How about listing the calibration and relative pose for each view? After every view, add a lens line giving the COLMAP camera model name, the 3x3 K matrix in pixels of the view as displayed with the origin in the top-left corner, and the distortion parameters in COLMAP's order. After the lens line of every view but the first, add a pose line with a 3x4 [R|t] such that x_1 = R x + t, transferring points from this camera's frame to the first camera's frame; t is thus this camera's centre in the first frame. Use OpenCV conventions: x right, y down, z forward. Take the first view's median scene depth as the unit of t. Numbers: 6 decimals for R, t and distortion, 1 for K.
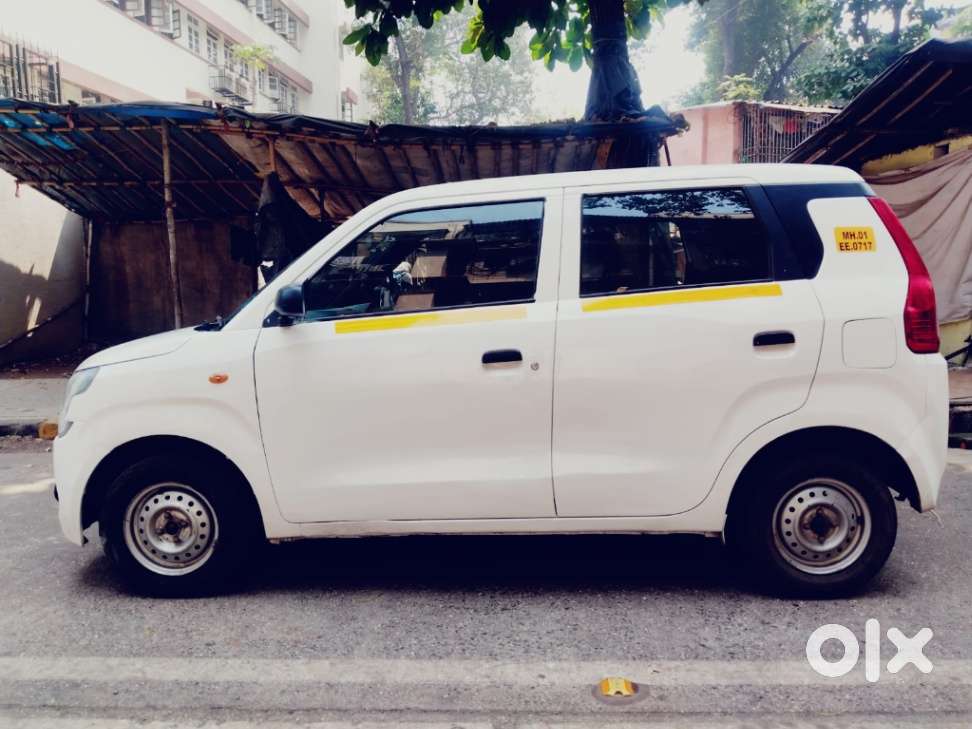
lens RADIAL K [[743.5, 0, 486.0], [0, 743.5, 364.5], [0, 0, 1]] dist [0.053610, -0.075202]
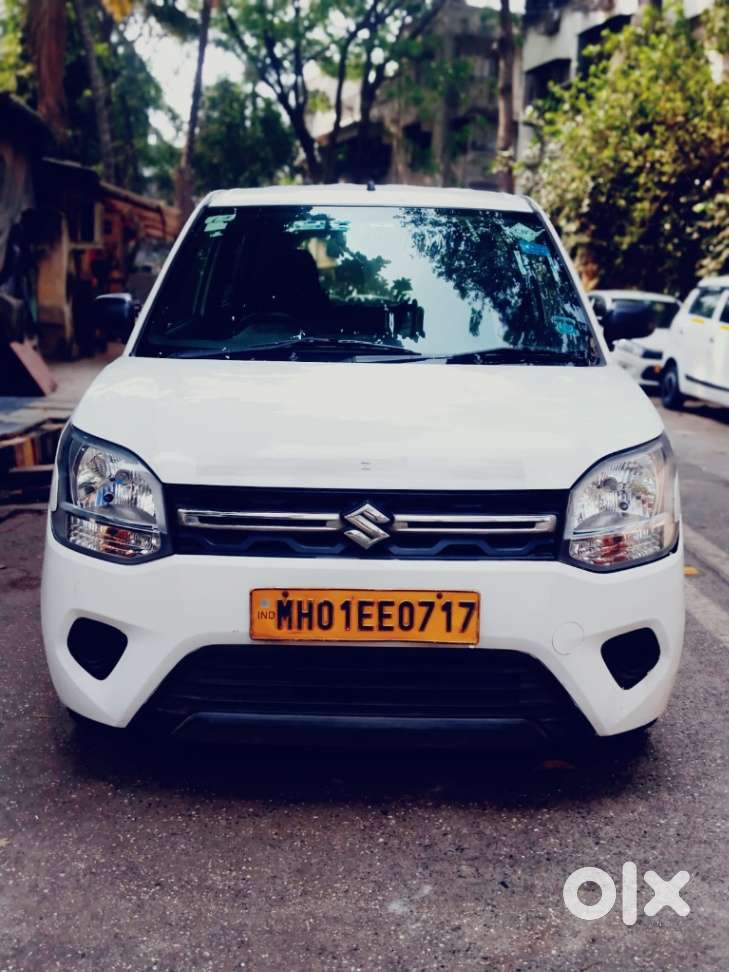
lens RADIAL K [[928.1, 0, 367.1], [0, 928.1, 488.4], [0, 0, 1]] dist [0.109311, -0.212474]
pose [[-0.019389, -0.175265, 0.984330, -1.419395], [0.072946, 0.981644, 0.176224, -0.117106], [-0.997147, 0.075220, -0.006248, 1.362157]]
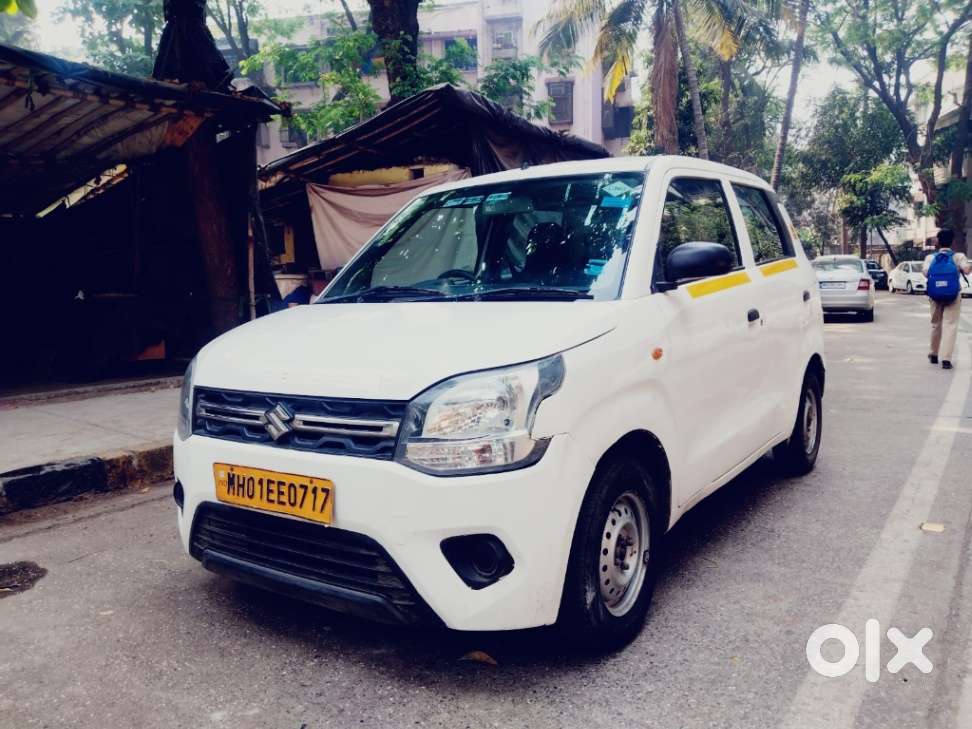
lens RADIAL K [[749.3, 0, 486.0], [0, 749.3, 364.5], [0, 0, 1]] dist [0.055306, -0.101219]
pose [[0.545016, -0.087451, 0.833852, -1.218329], [0.099276, 0.994280, 0.039388, -0.022918], [-0.832527, 0.061314, 0.550580, 0.728097]]
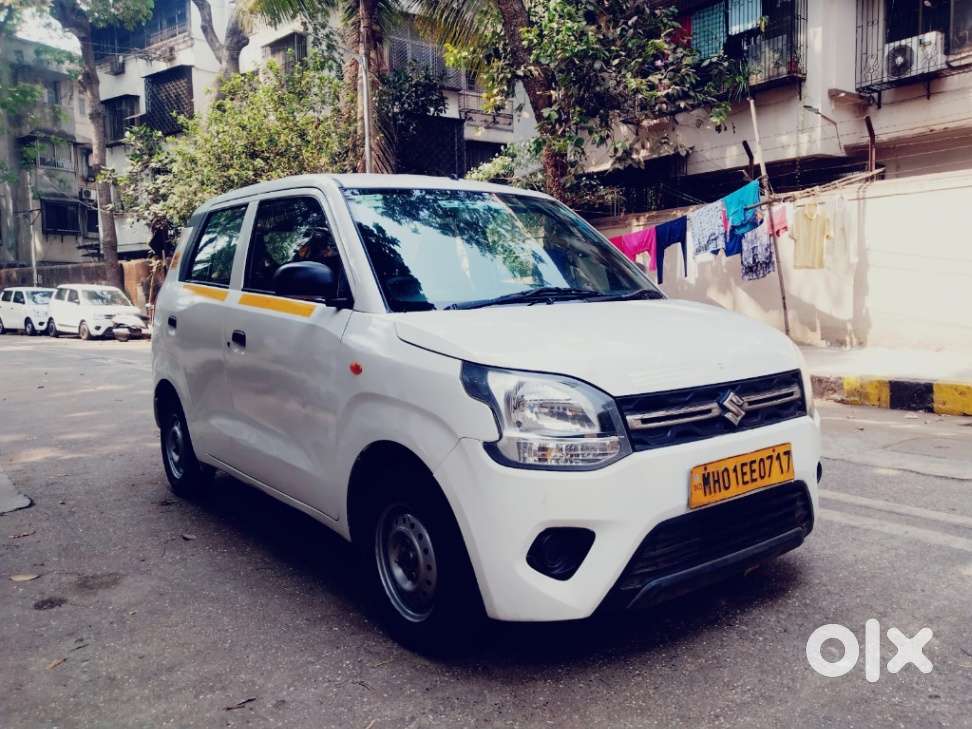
lens RADIAL K [[749.3, 0, 486.0], [0, 749.3, 364.5], [0, 0, 1]] dist [0.055306, -0.101219]
pose [[-0.617991, -0.045092, 0.784891, -1.163154], [0.106069, 0.984444, 0.140071, -0.148103], [-0.778997, 0.169815, -0.603594, 2.076192]]
